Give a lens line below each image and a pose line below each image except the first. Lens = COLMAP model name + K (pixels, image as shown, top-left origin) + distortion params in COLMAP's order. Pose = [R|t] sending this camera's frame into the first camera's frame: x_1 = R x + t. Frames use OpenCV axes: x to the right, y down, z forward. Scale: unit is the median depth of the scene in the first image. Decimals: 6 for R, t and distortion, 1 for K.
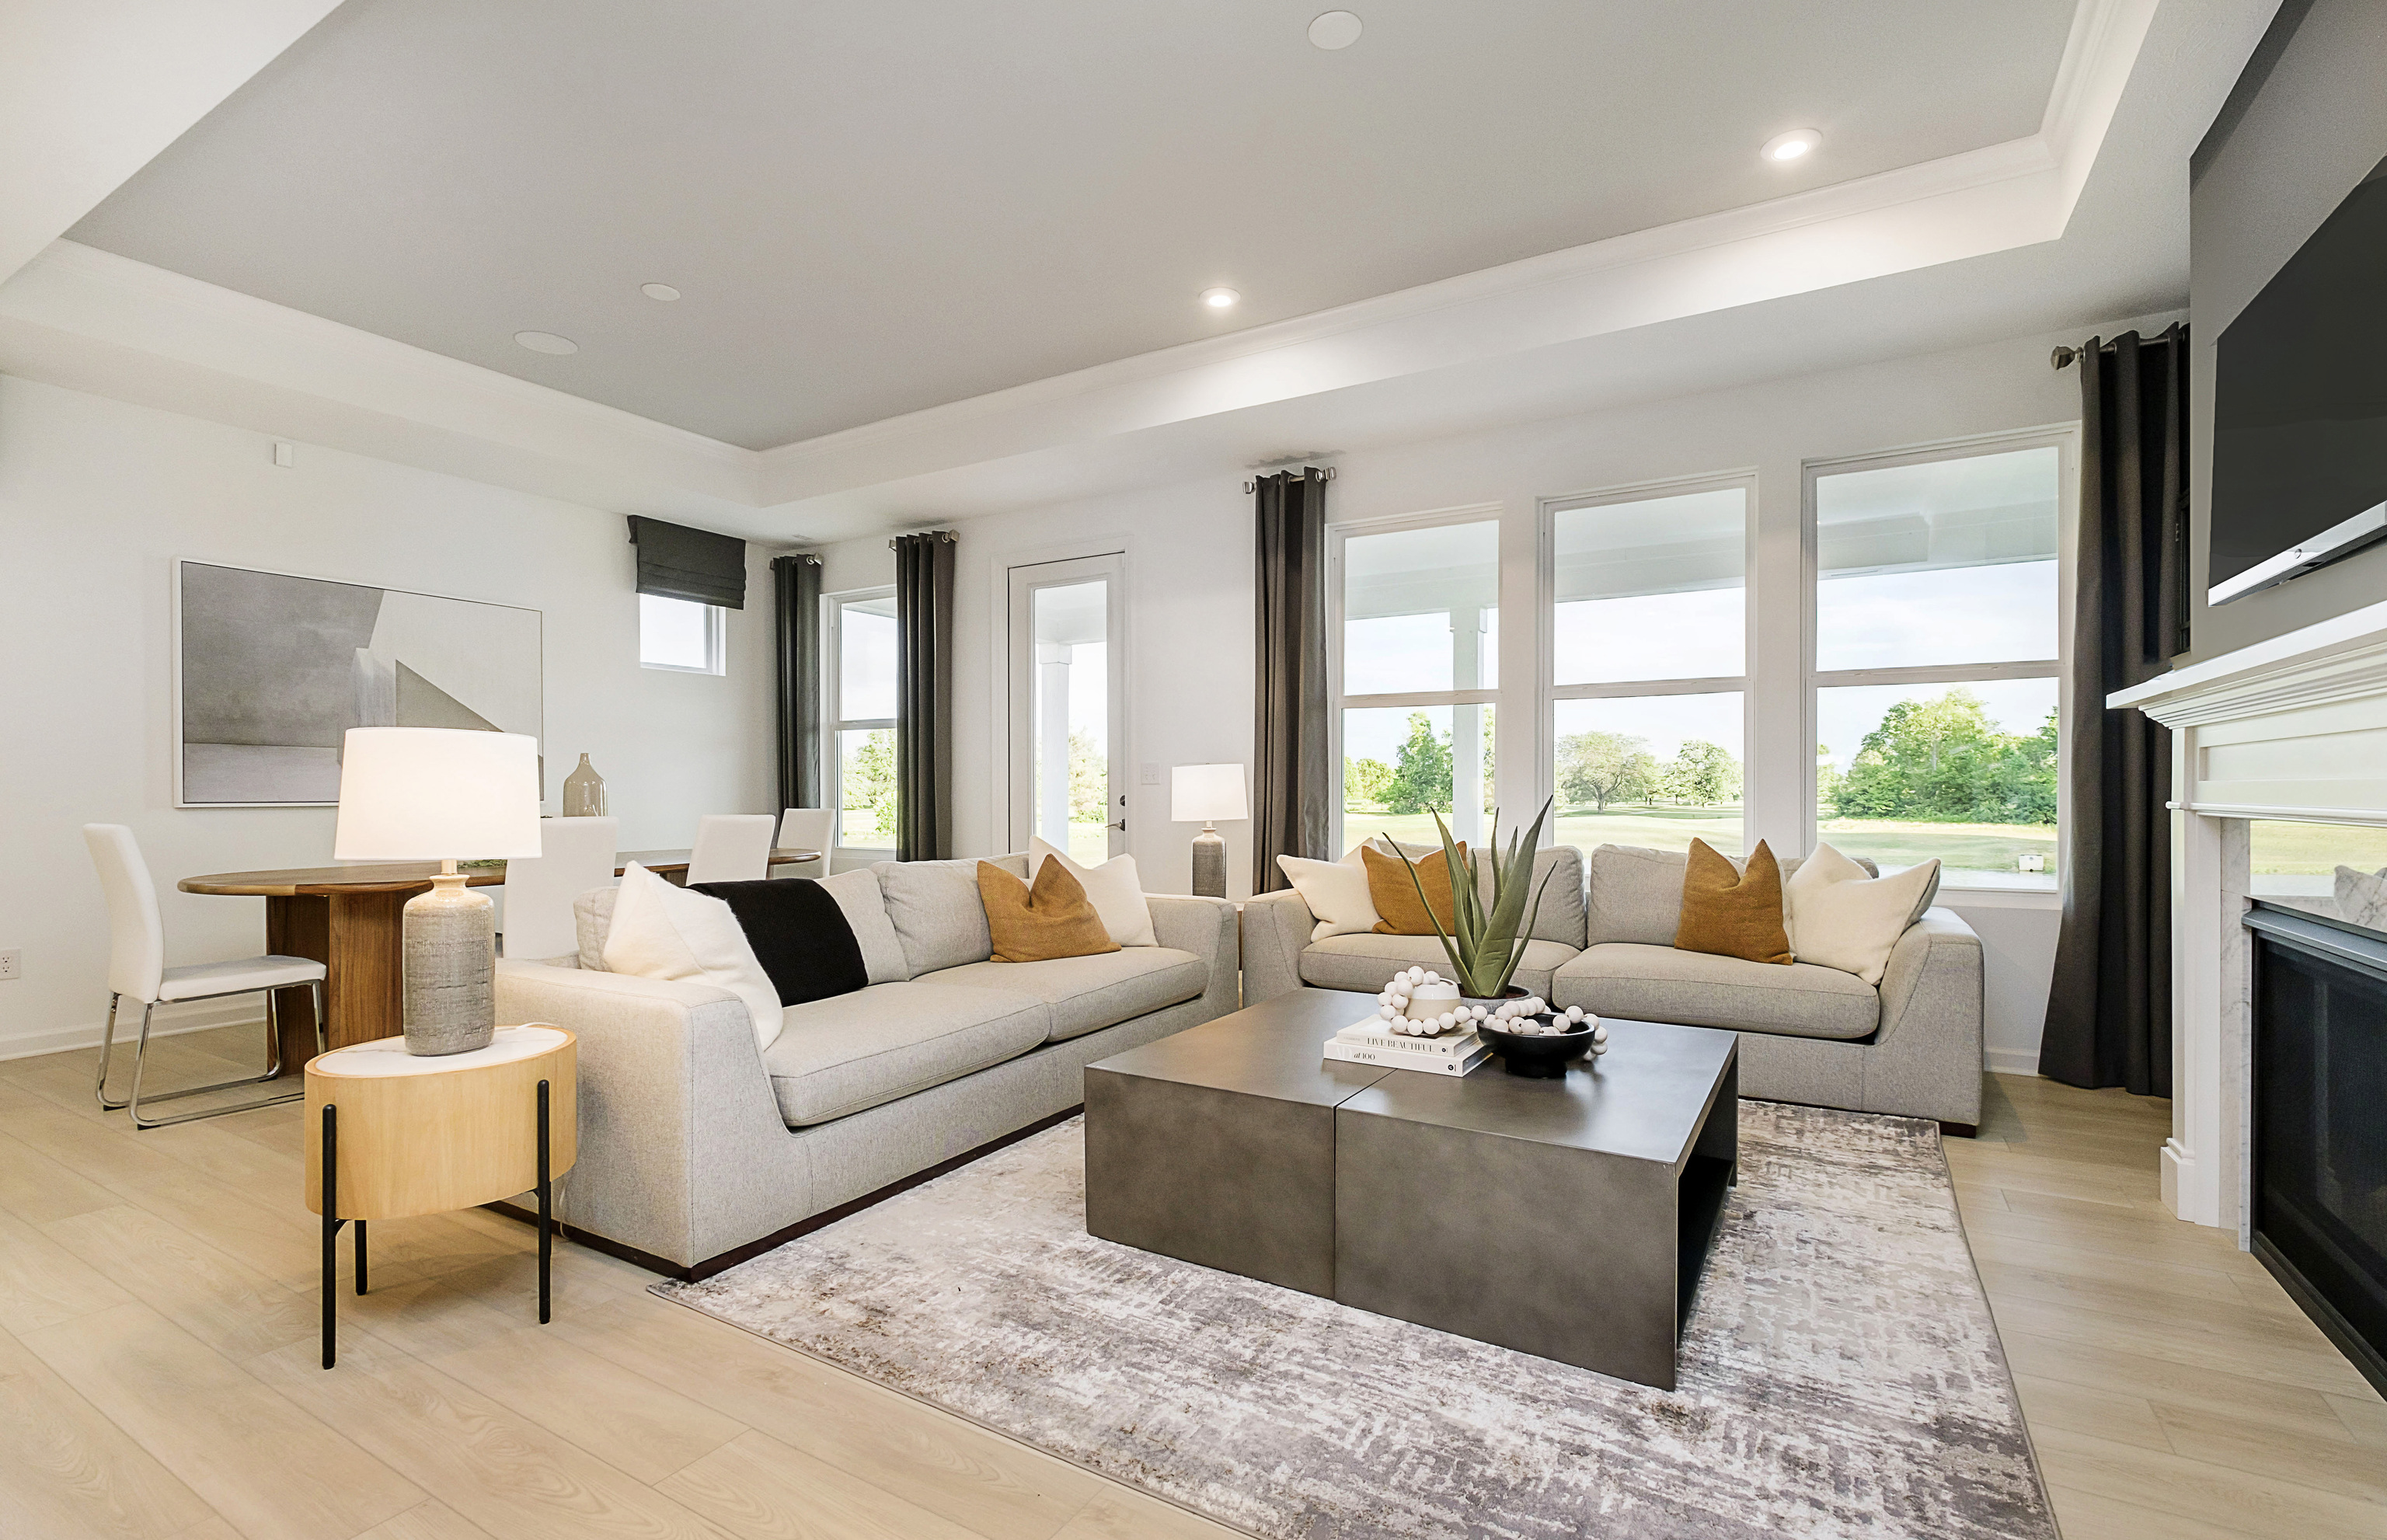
lens RADIAL K [[1063.9, 0, 1174.8], [0, 1063.9, 796.4], [0, 0, 1]] dist [-0.001555, 0.000492]
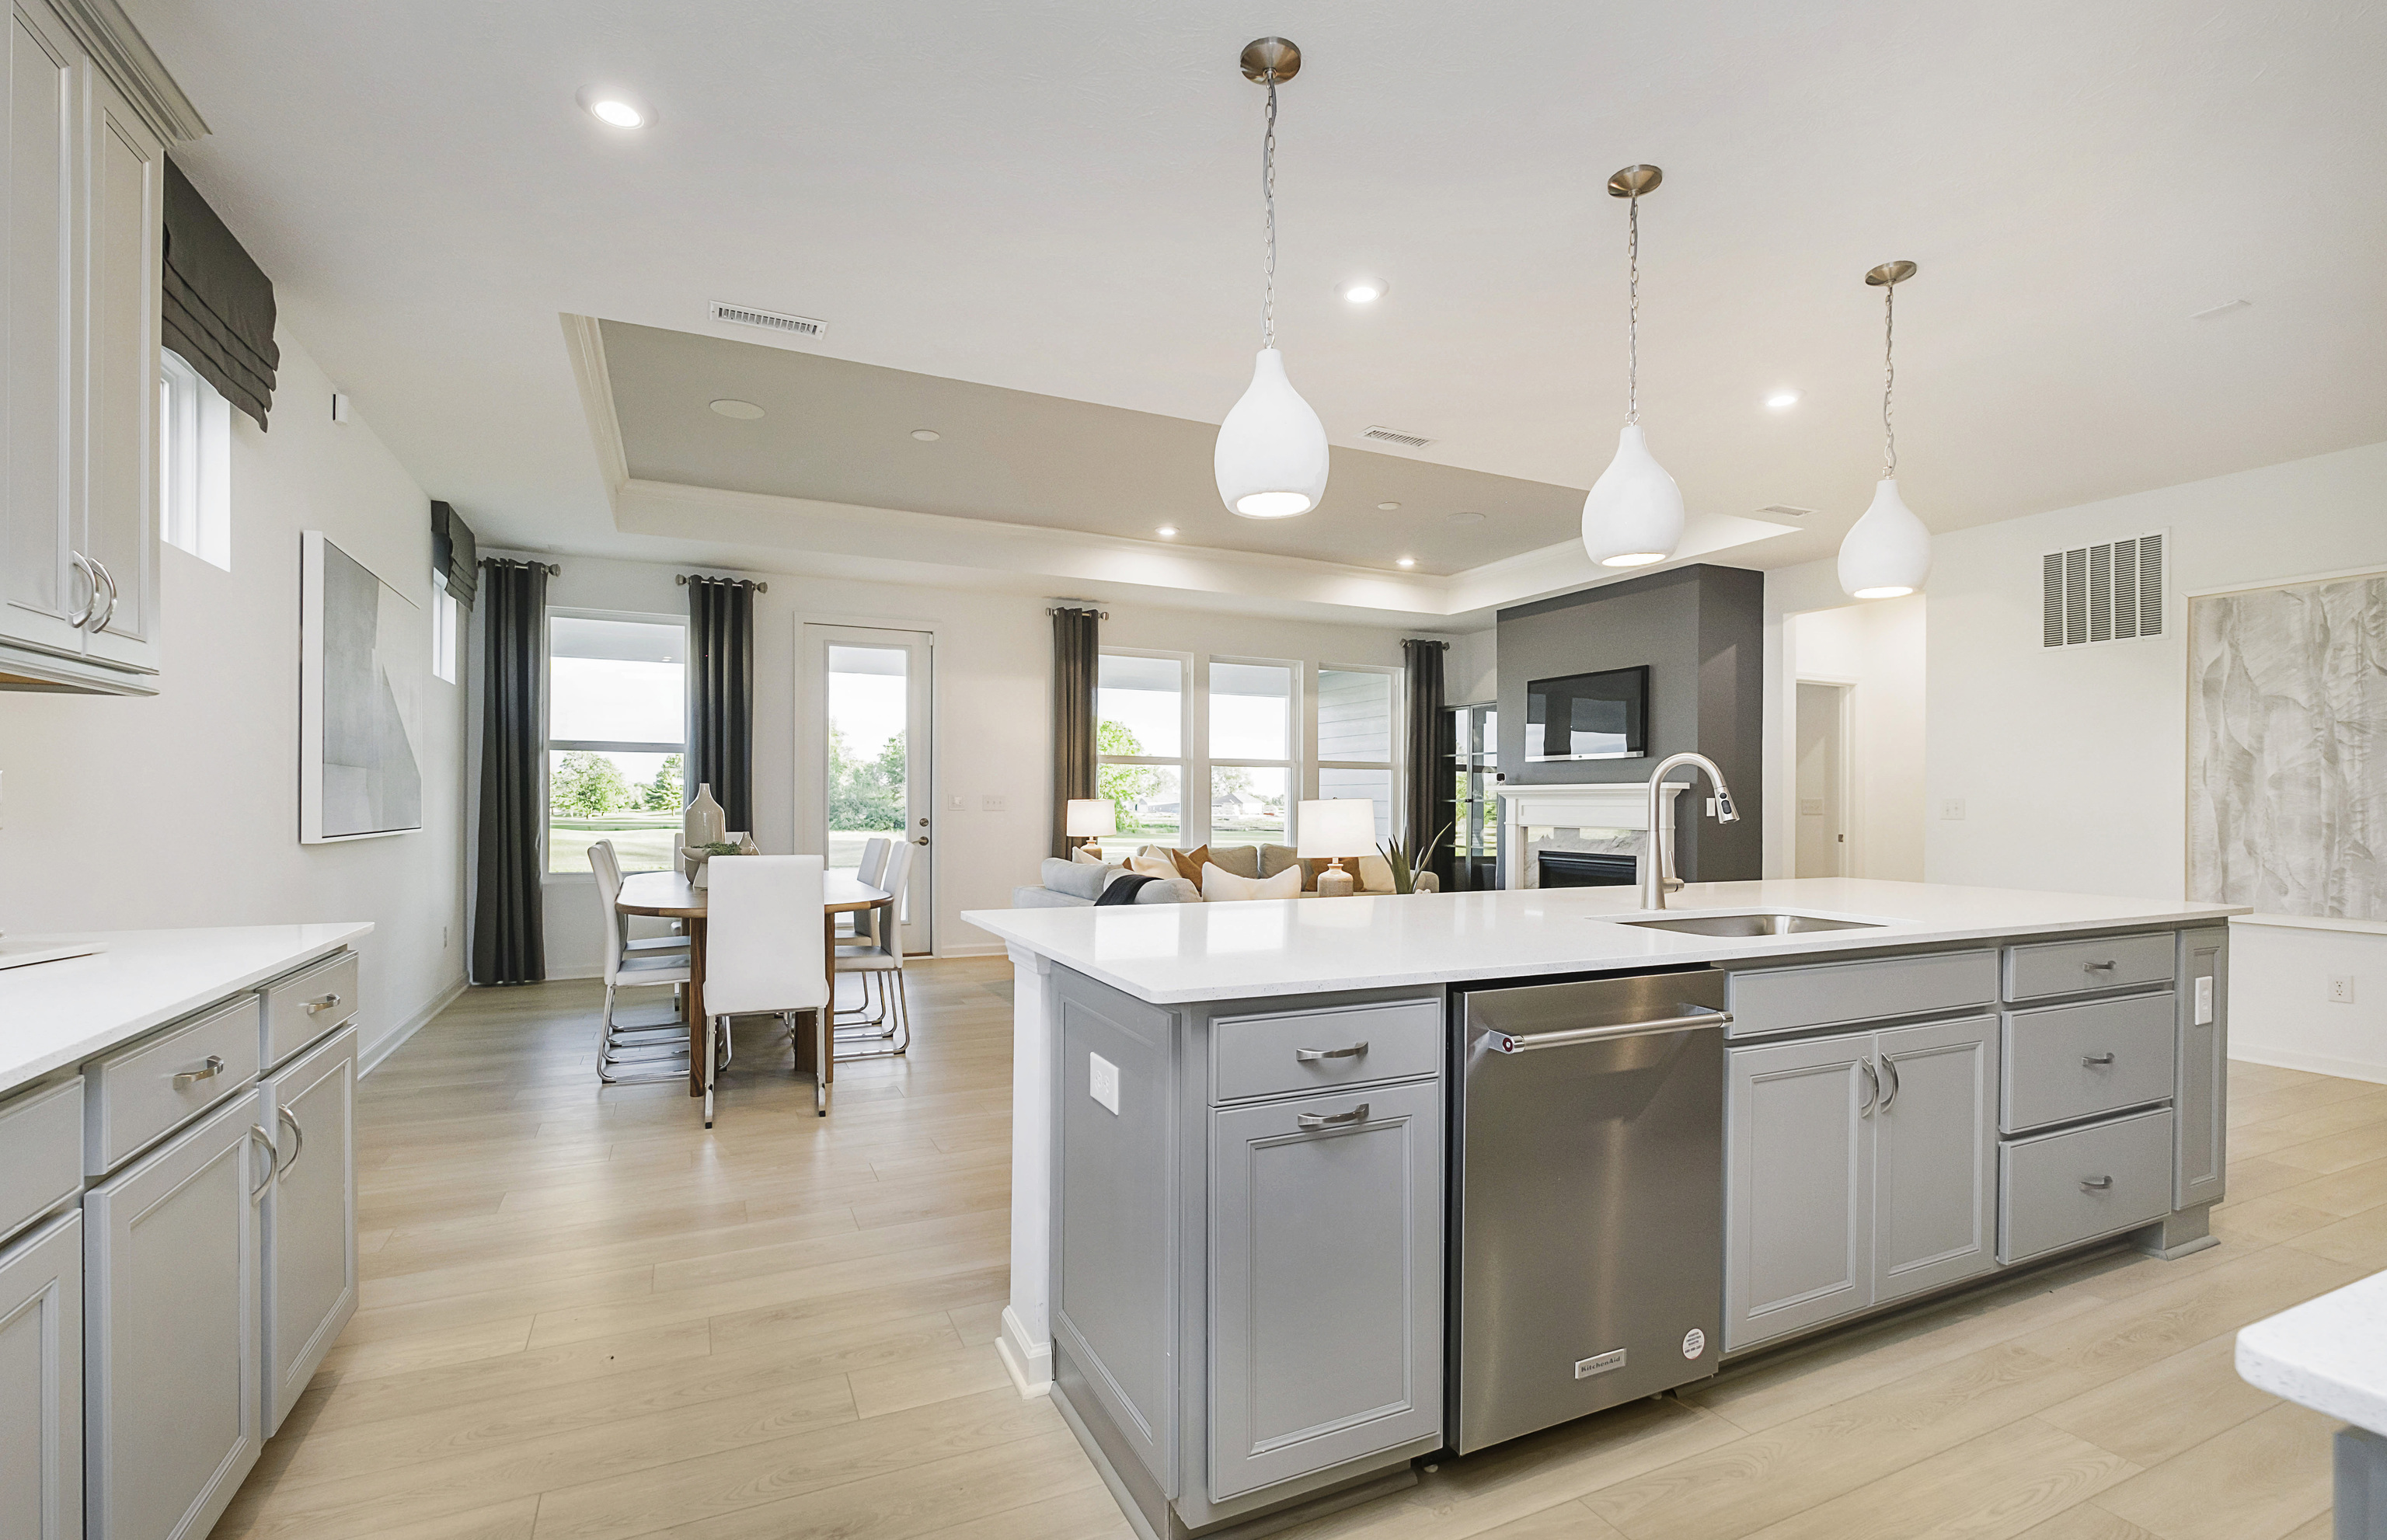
lens RADIAL K [[1108.7, 0, 1130.8], [0, 1108.7, 814.3], [0, 0, 1]] dist [-0.000919, -0.000148]
pose [[0.589364, -0.003276, 0.807861, -1.645293], [-0.002235, 0.999981, 0.005685, -0.023702], [-0.807865, -0.005156, 0.589345, -0.003460]]
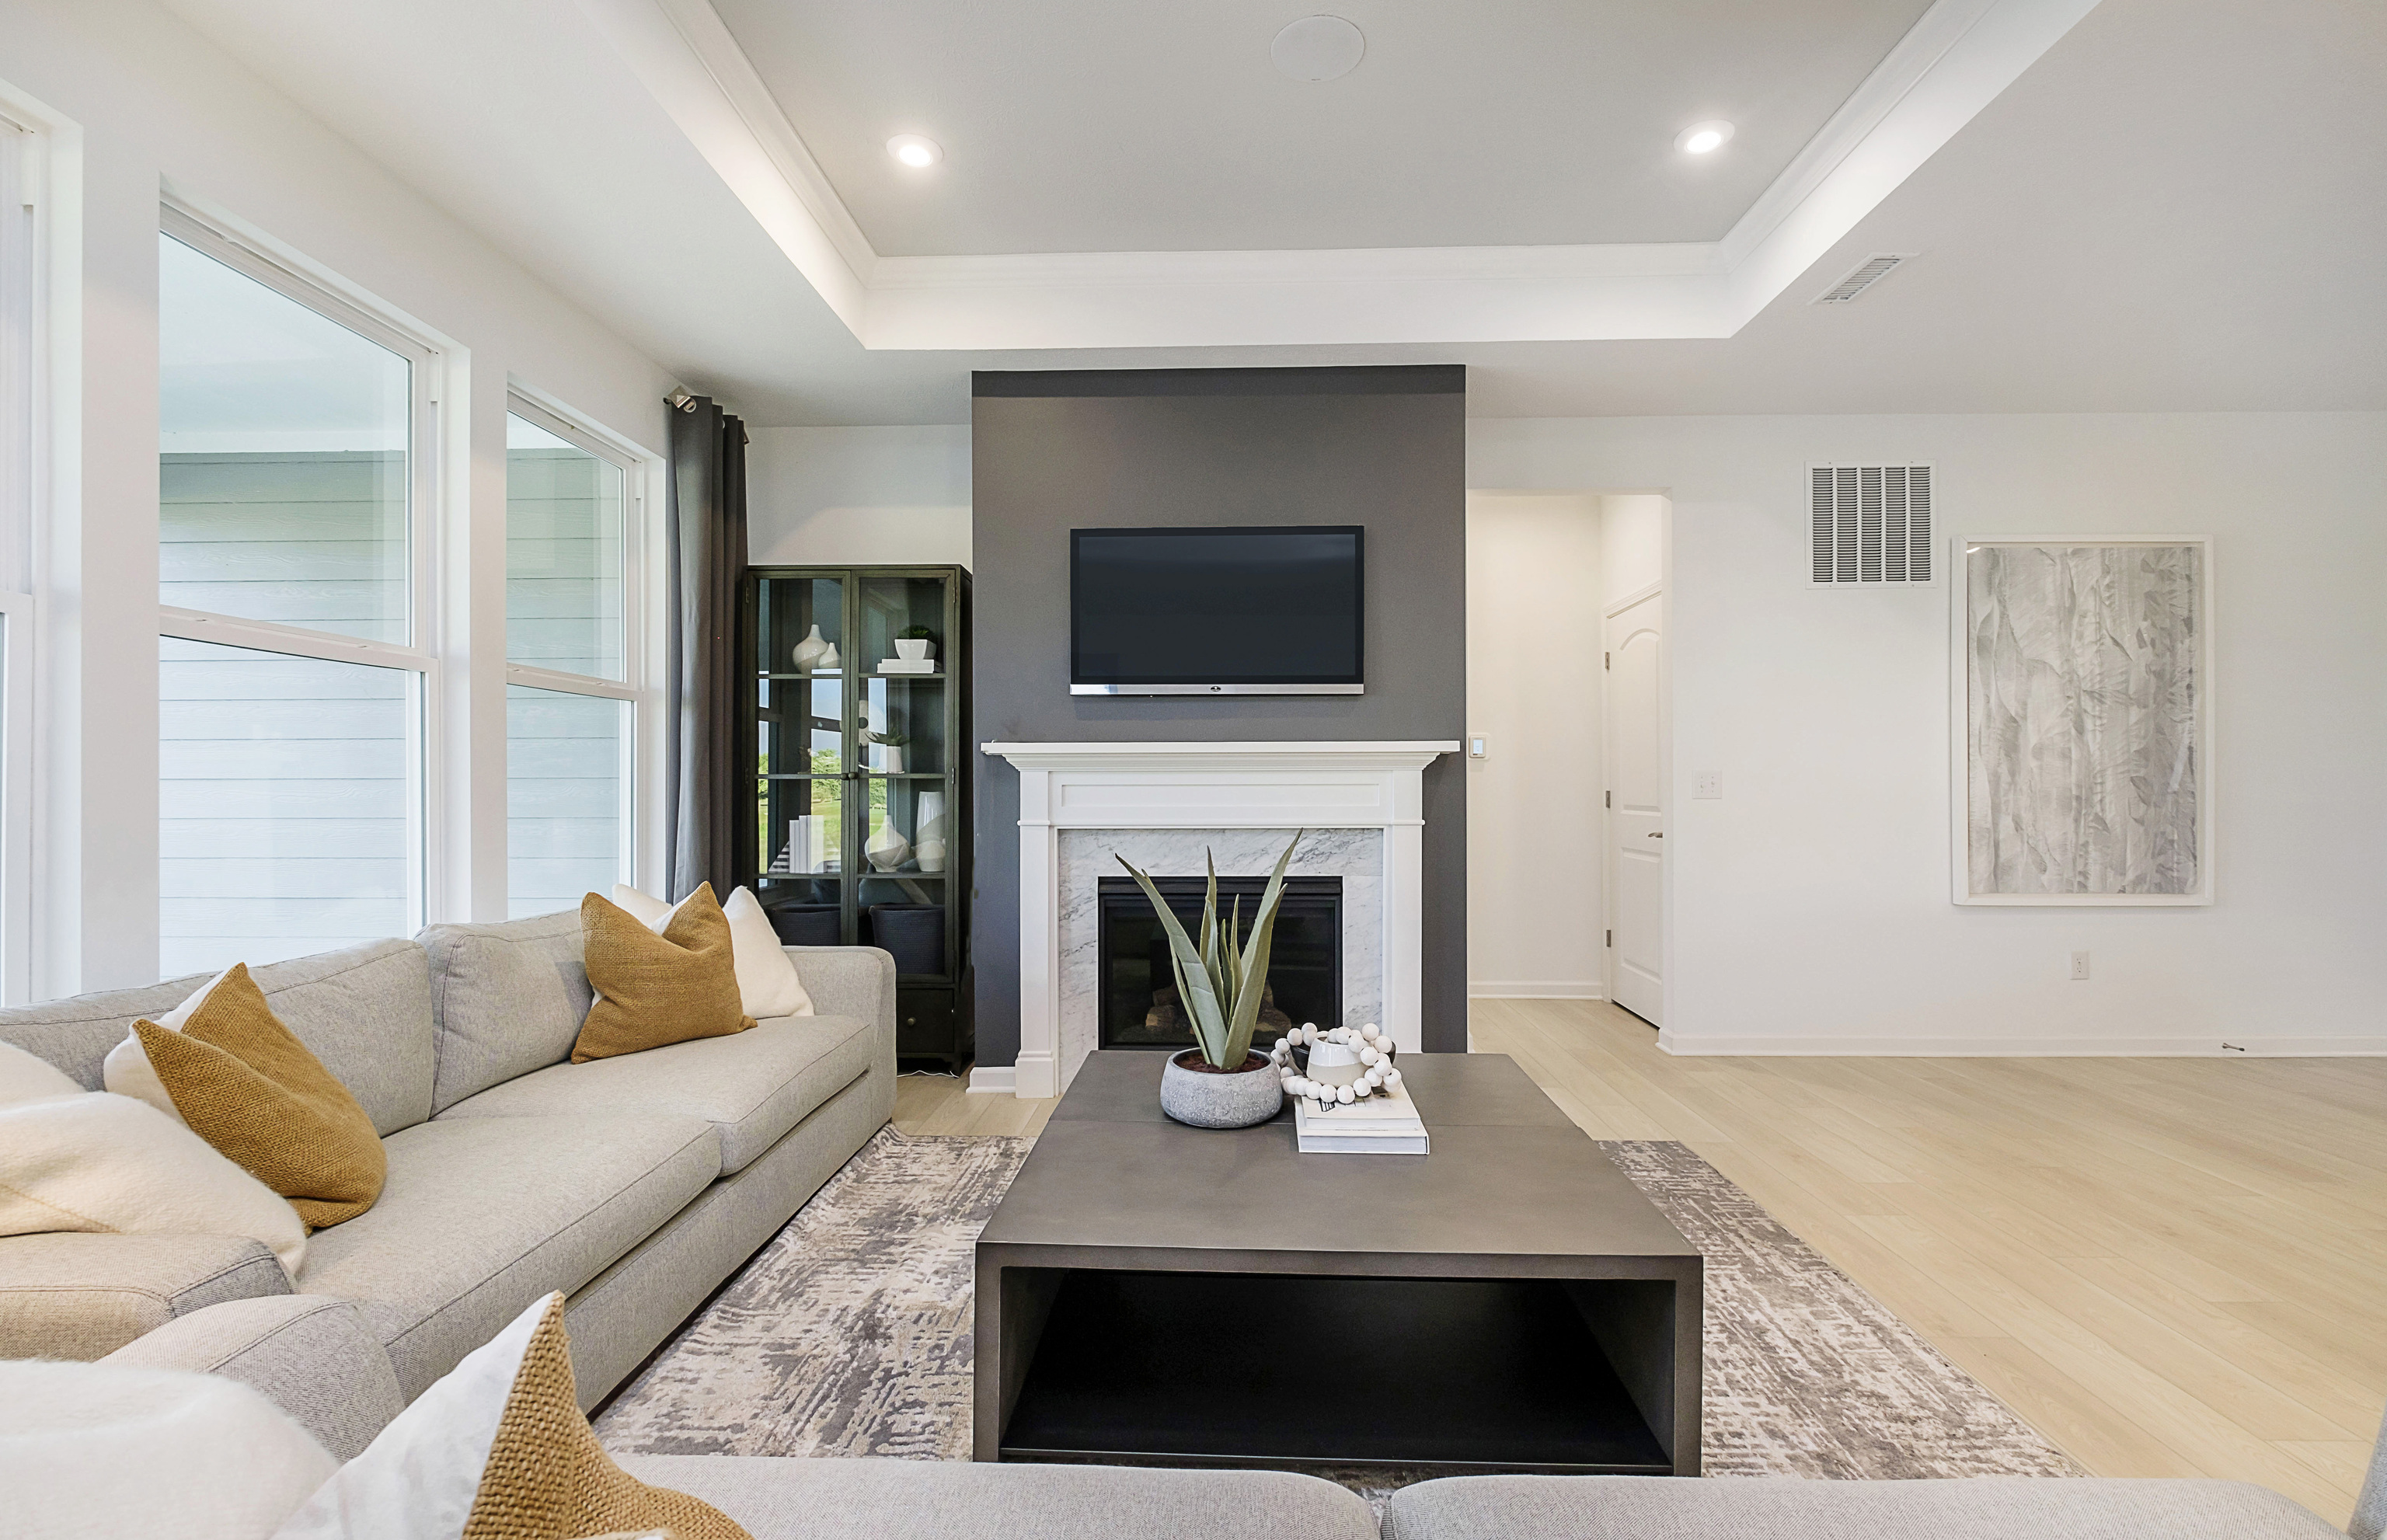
lens RADIAL K [[1091.4, 0, 1190.5], [0, 1091.4, 782.6], [0, 0, 1]] dist [-0.000119, 0.000364]
pose [[-0.496827, 0.007872, 0.867814, -0.352931], [0.009105, 0.999951, -0.003859, -0.027881], [-0.867802, 0.005984, -0.496874, 1.101445]]
